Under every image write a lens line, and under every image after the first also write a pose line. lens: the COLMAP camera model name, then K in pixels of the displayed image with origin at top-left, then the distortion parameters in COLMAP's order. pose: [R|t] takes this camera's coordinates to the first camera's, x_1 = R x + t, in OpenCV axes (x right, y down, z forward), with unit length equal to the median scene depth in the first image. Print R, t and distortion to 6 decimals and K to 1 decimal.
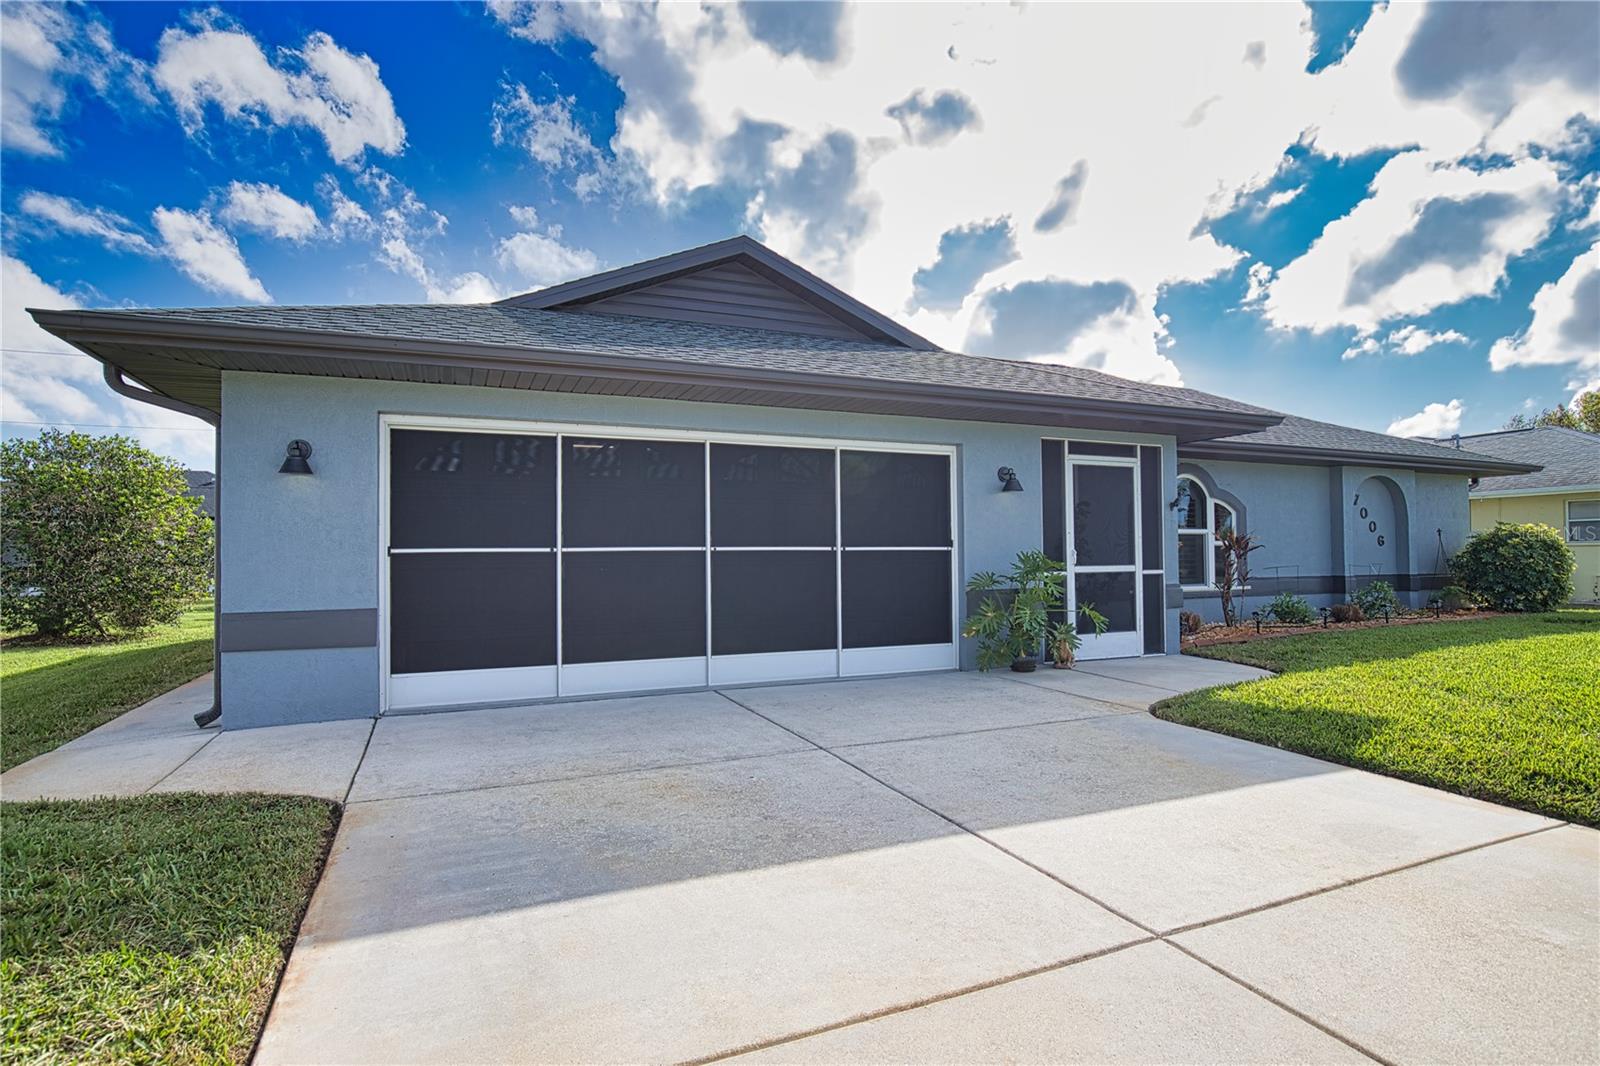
lens RADIAL K [[825.1, 0, 800.0], [0, 825.1, 533.0], [0, 0, 1]] dist [0.000081, 0.000013]
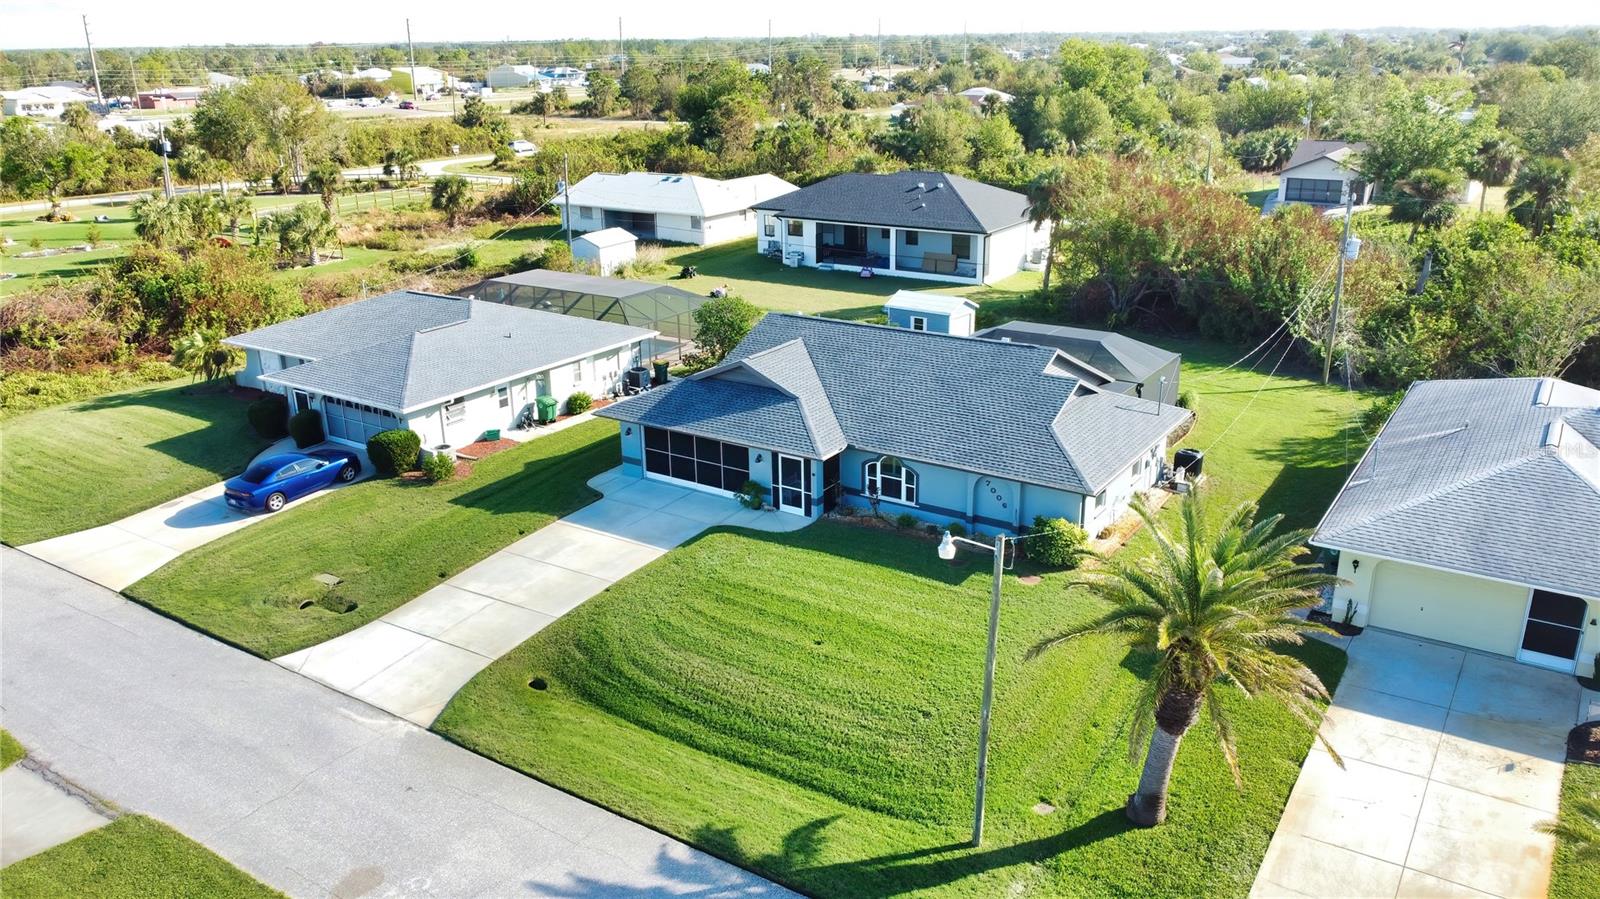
lens RADIAL K [[1186.7, 0, 800.0], [0, 1186.7, 449.5], [0, 0, 1]] dist [-0.000901, -0.000900]
pose [[0.539625, 0.273623, -0.796200, 4.147440], [0.031550, 0.938476, 0.343901, -1.743778], [0.841314, -0.210697, 0.497792, -1.316222]]
